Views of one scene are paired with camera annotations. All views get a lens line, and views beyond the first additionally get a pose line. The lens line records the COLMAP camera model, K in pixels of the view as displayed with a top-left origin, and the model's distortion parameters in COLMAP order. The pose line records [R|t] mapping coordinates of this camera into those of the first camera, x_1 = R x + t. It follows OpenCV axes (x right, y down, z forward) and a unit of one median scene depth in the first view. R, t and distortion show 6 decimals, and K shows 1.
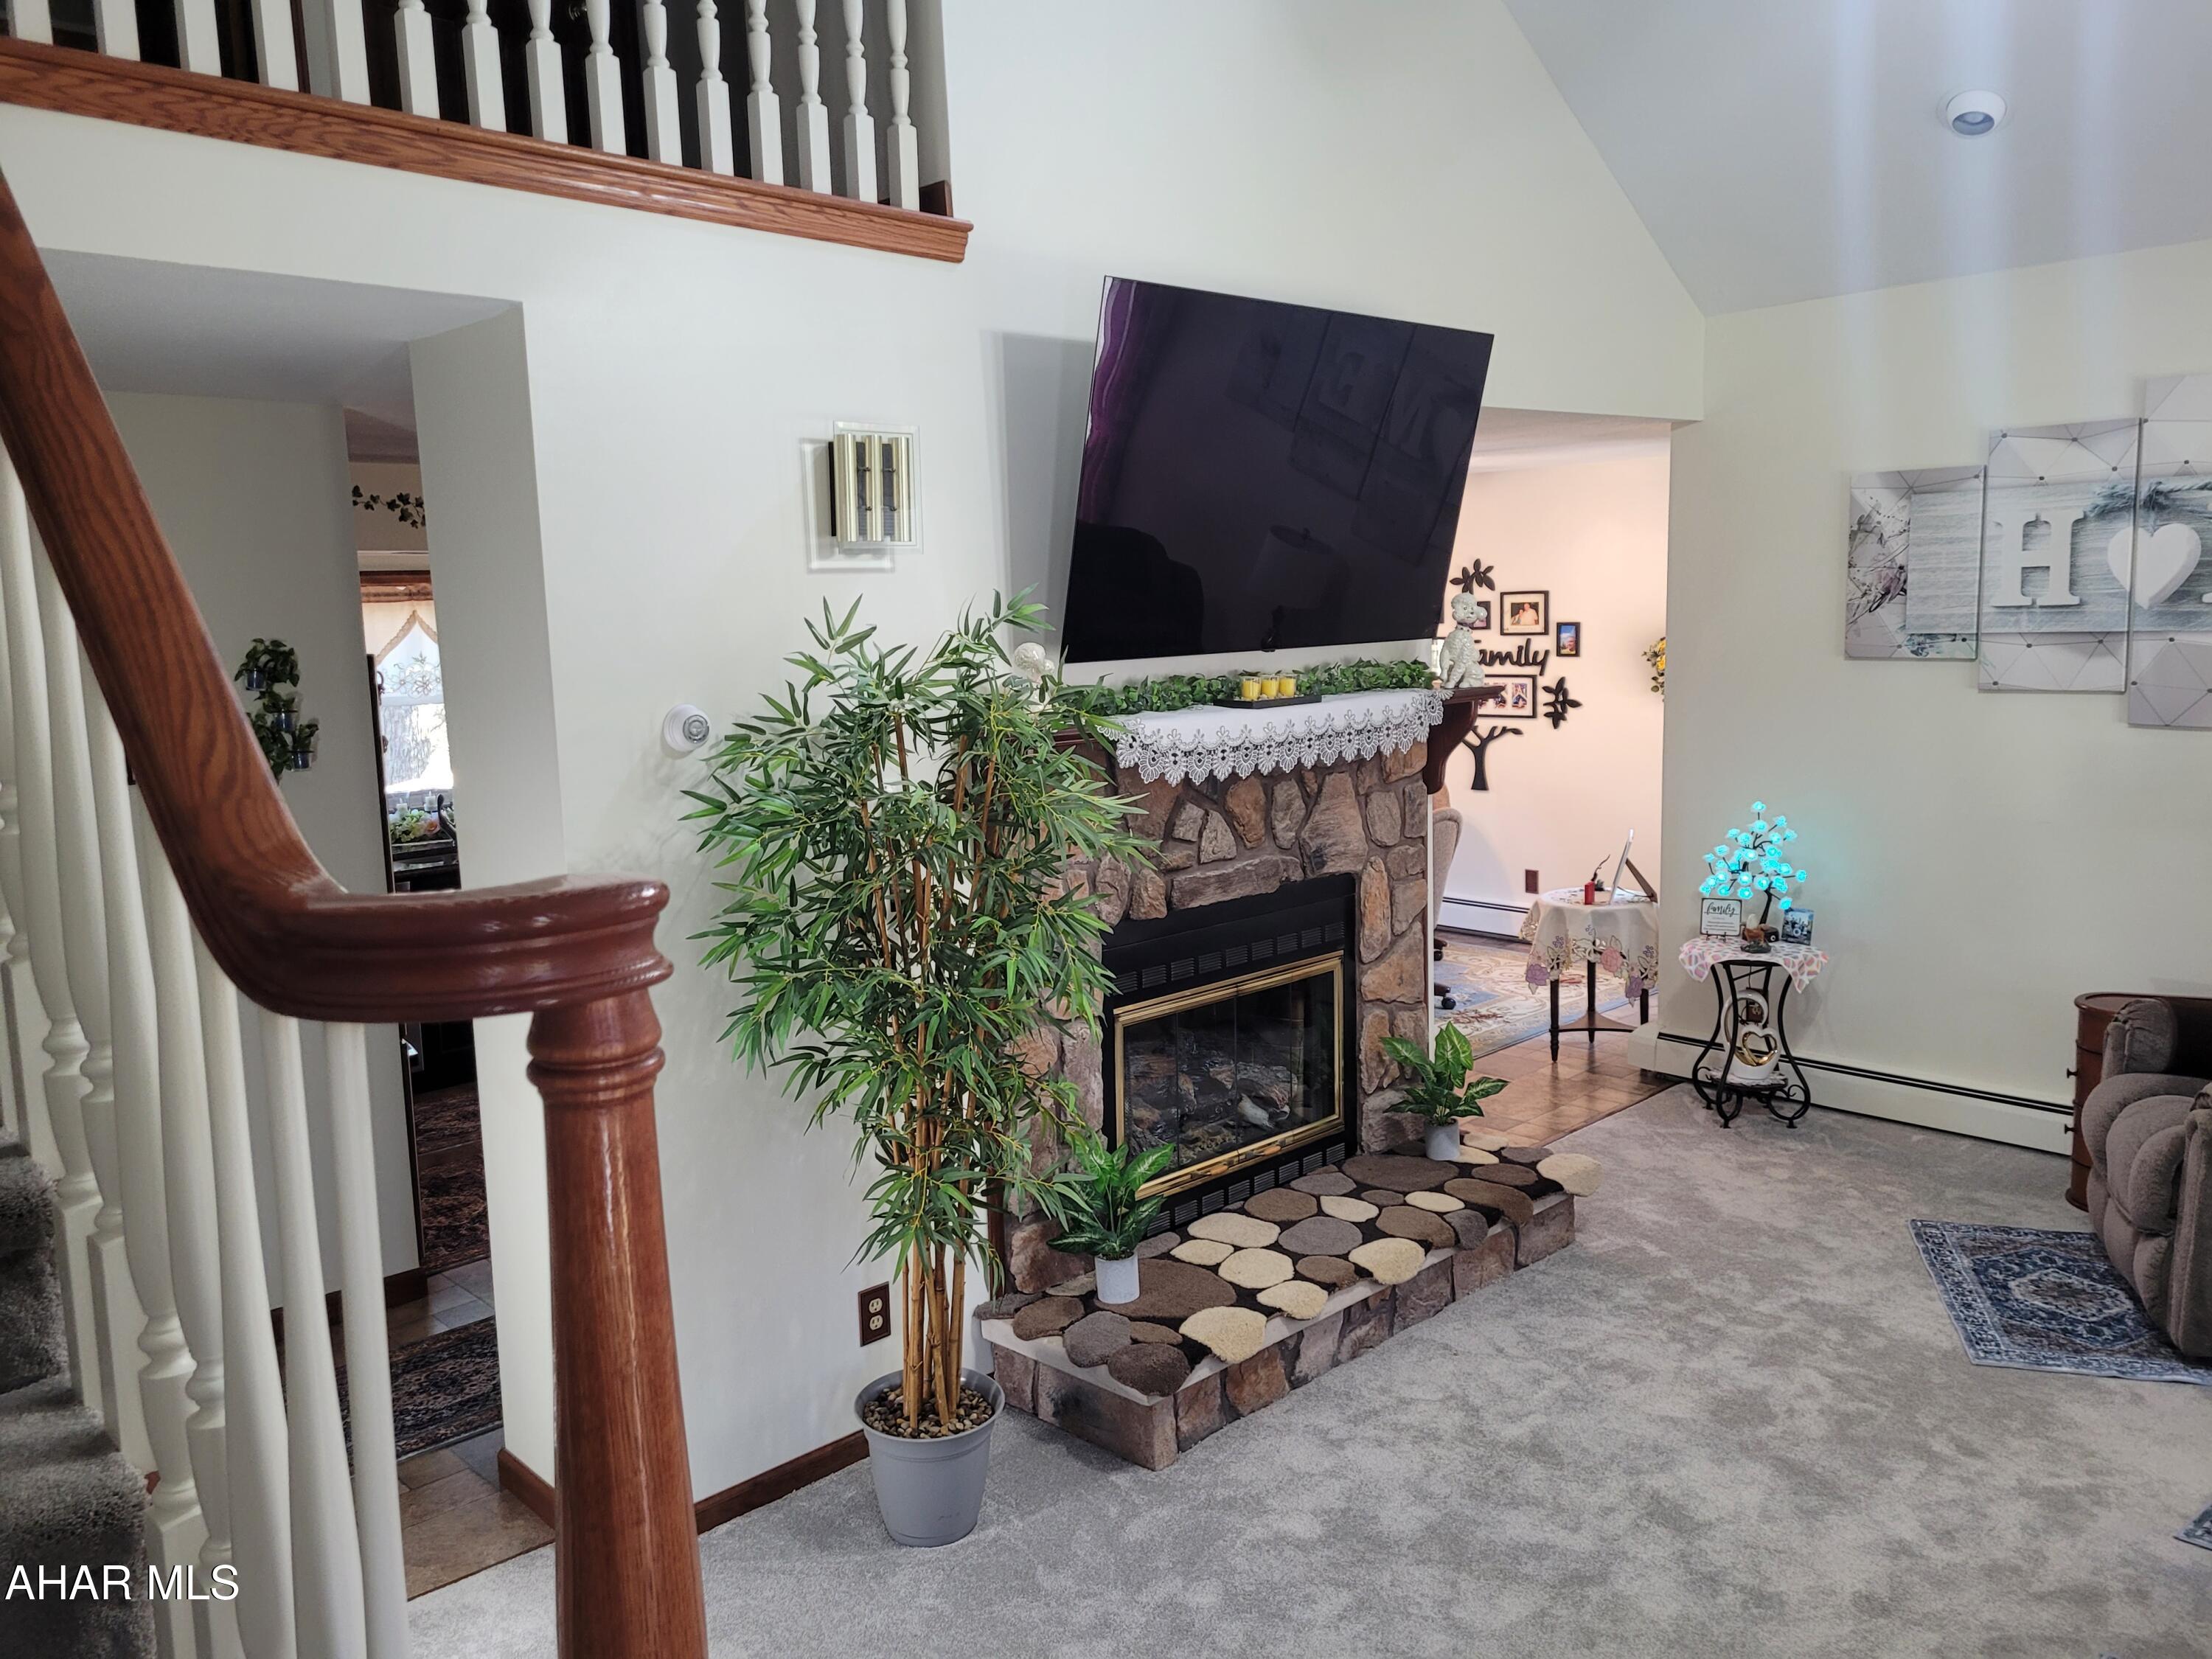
lens RADIAL K [[1661.7, 0, 1108.1], [0, 1661.7, 821.4], [0, 0, 1]] dist [0.062090, -0.048103]
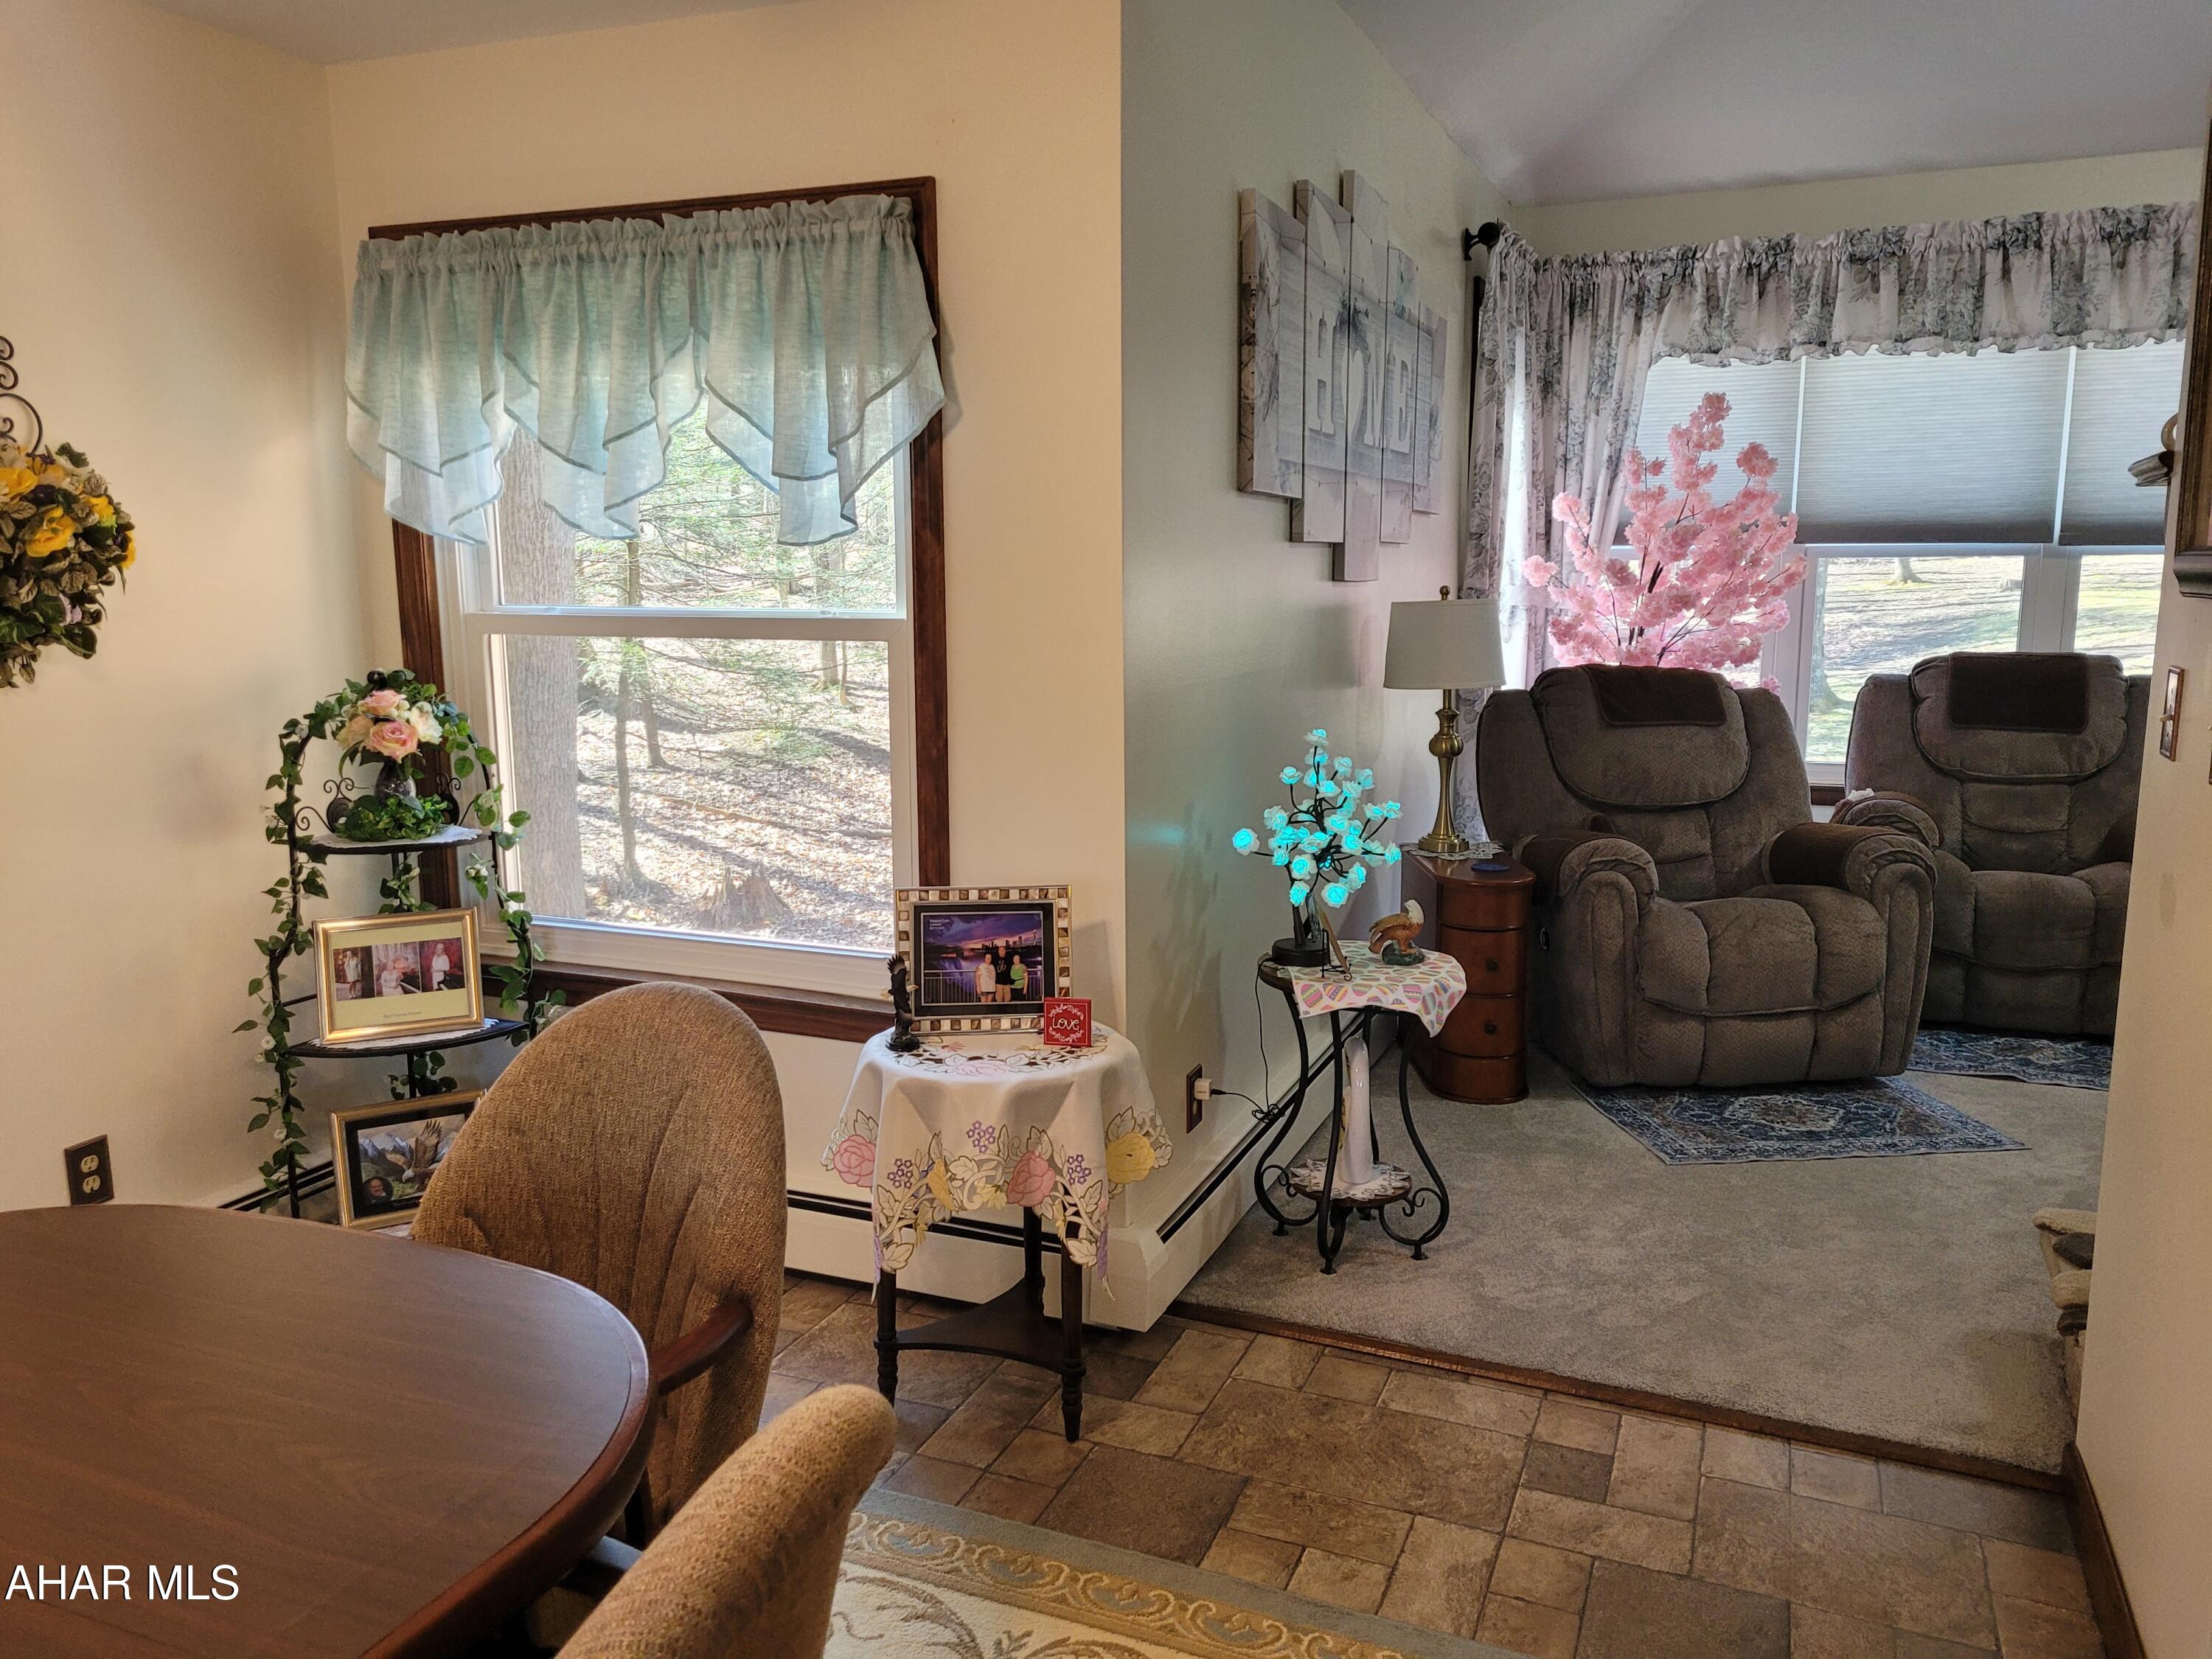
lens RADIAL K [[1661.7, 0, 1116.2], [0, 1661.7, 828.0], [0, 0, 1]] dist [0.062090, -0.048103]
pose [[-0.414360, -0.110891, 0.903332, -0.140657], [0.138073, 0.973401, 0.182827, -0.114381], [-0.899579, 0.200482, -0.388028, 1.565885]]
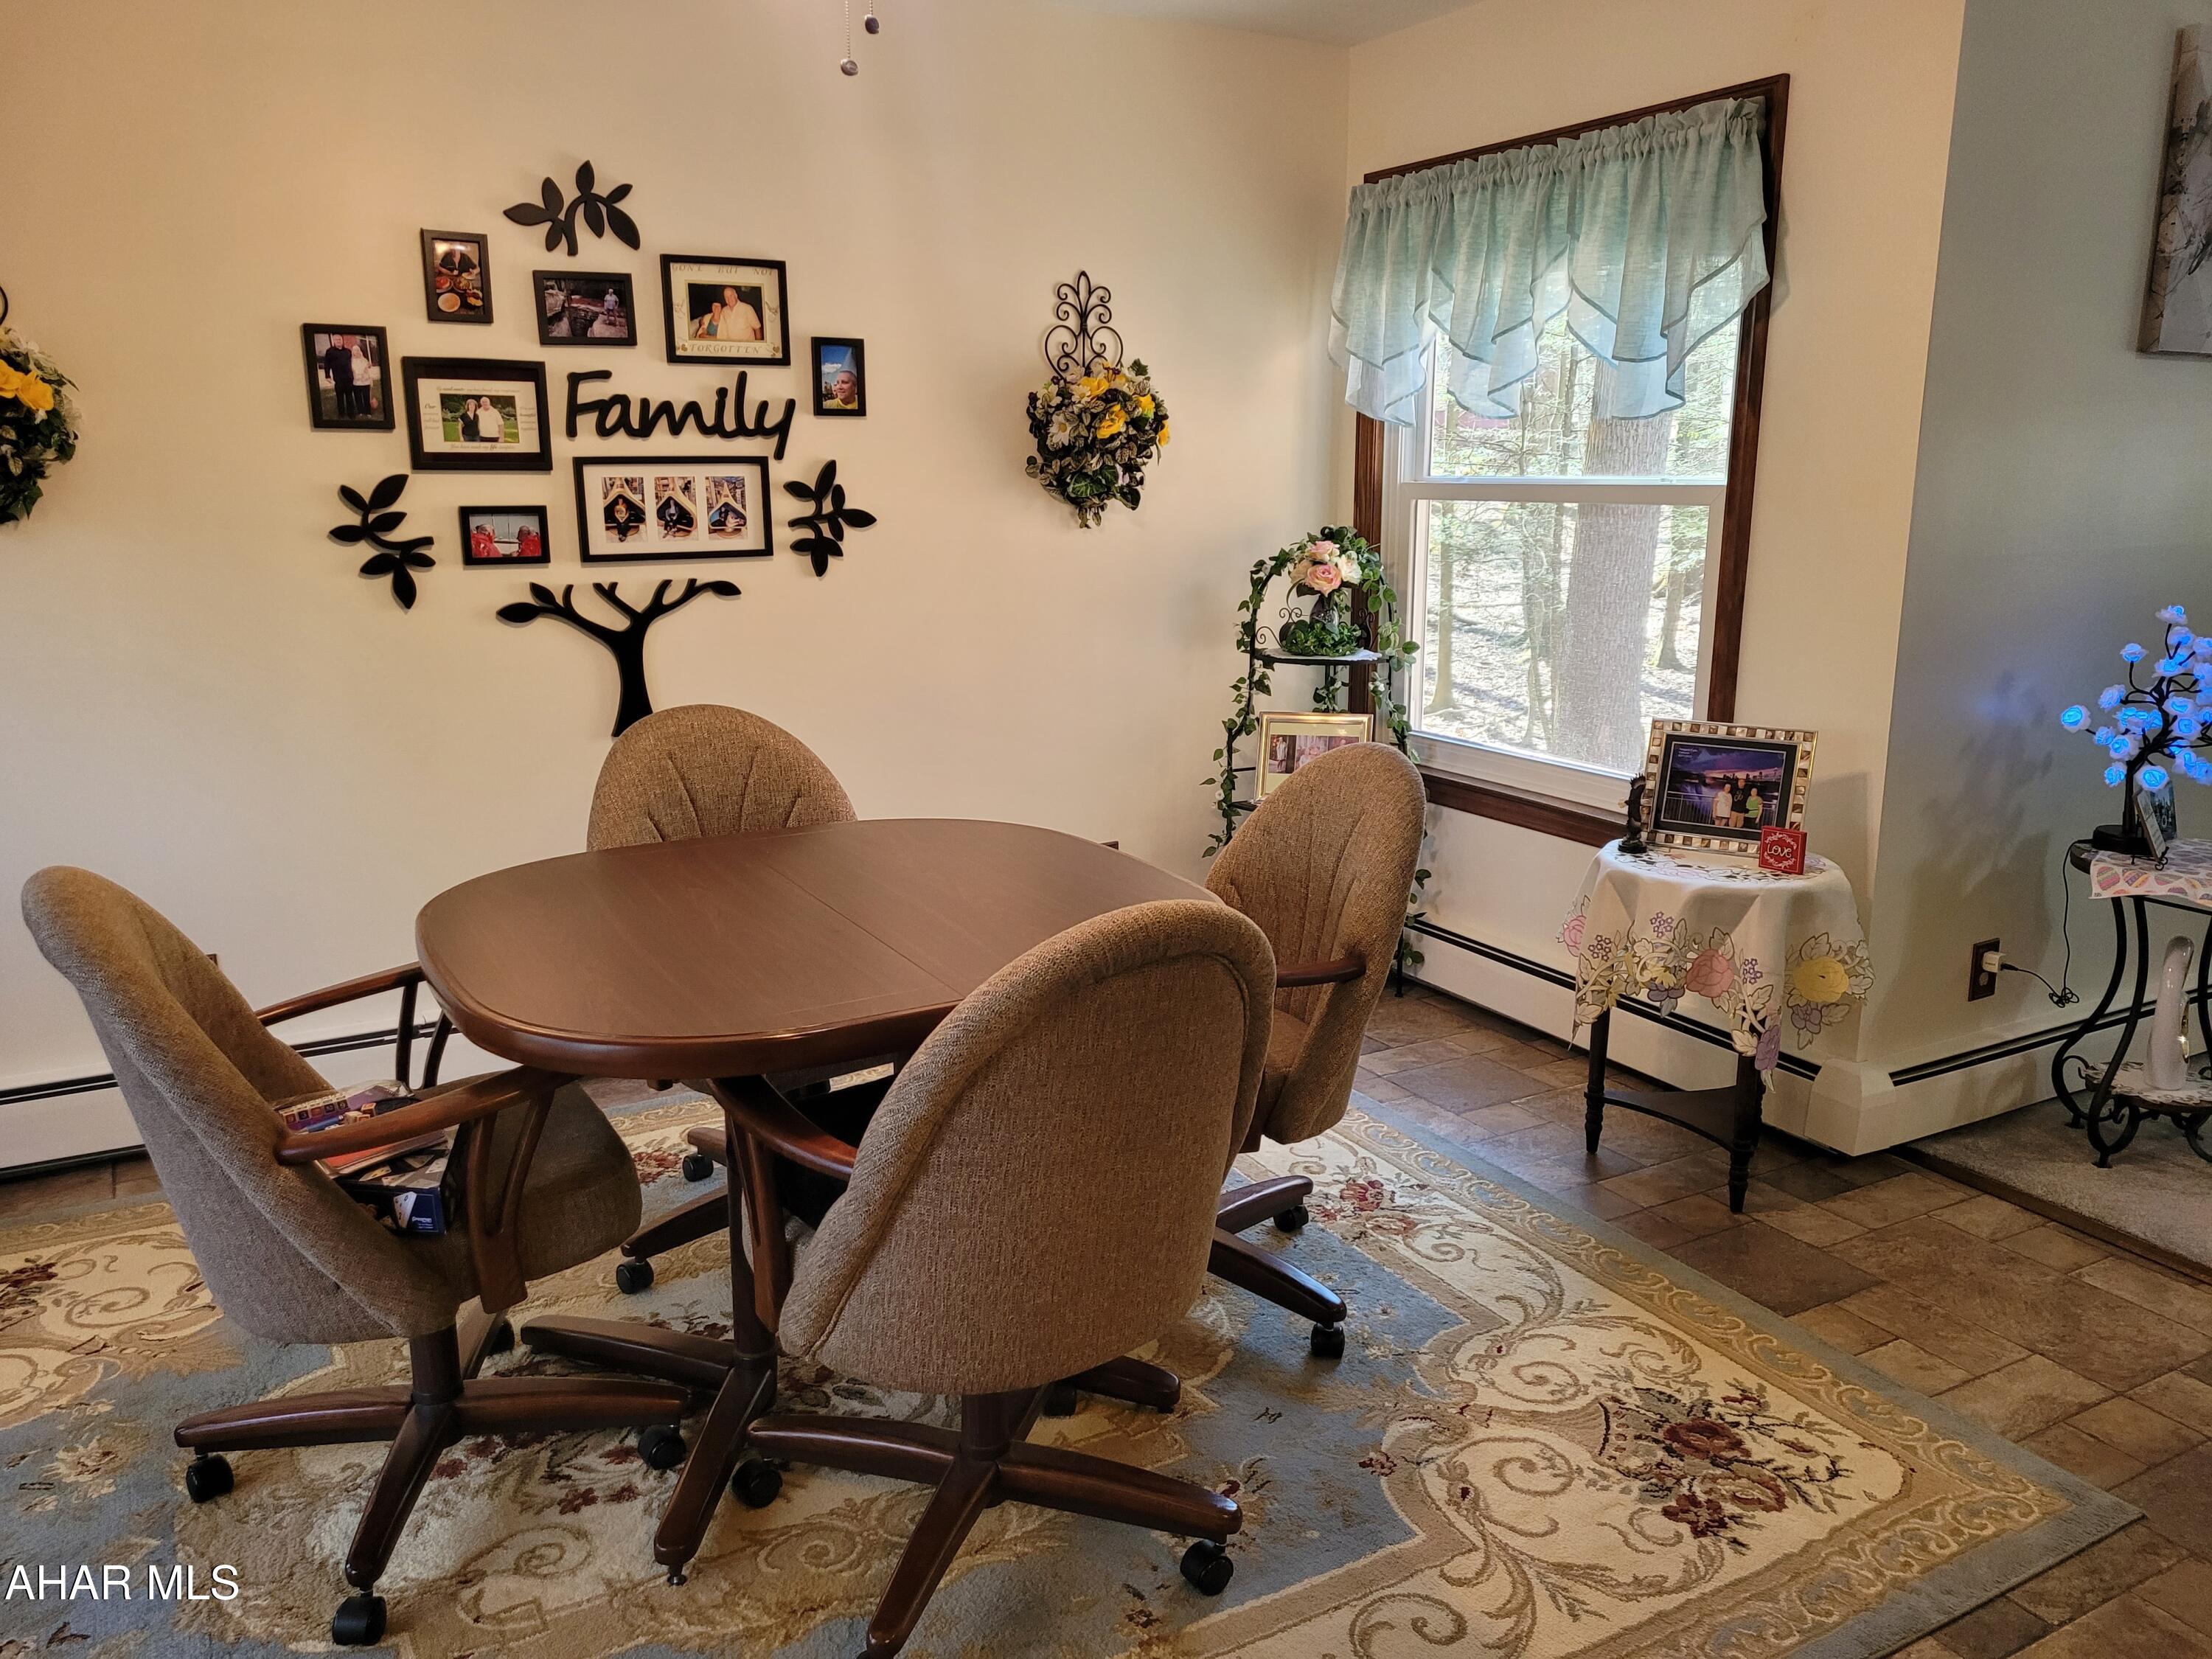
lens RADIAL K [[1661.7, 0, 1099.9], [0, 1661.7, 828.3], [0, 0, 1]] dist [0.062090, -0.048103]
pose [[0.240416, -0.179772, 0.953877, -0.300348], [0.127527, 0.980032, 0.152559, -0.084865], [-0.962256, 0.084967, 0.258541, 1.452936]]
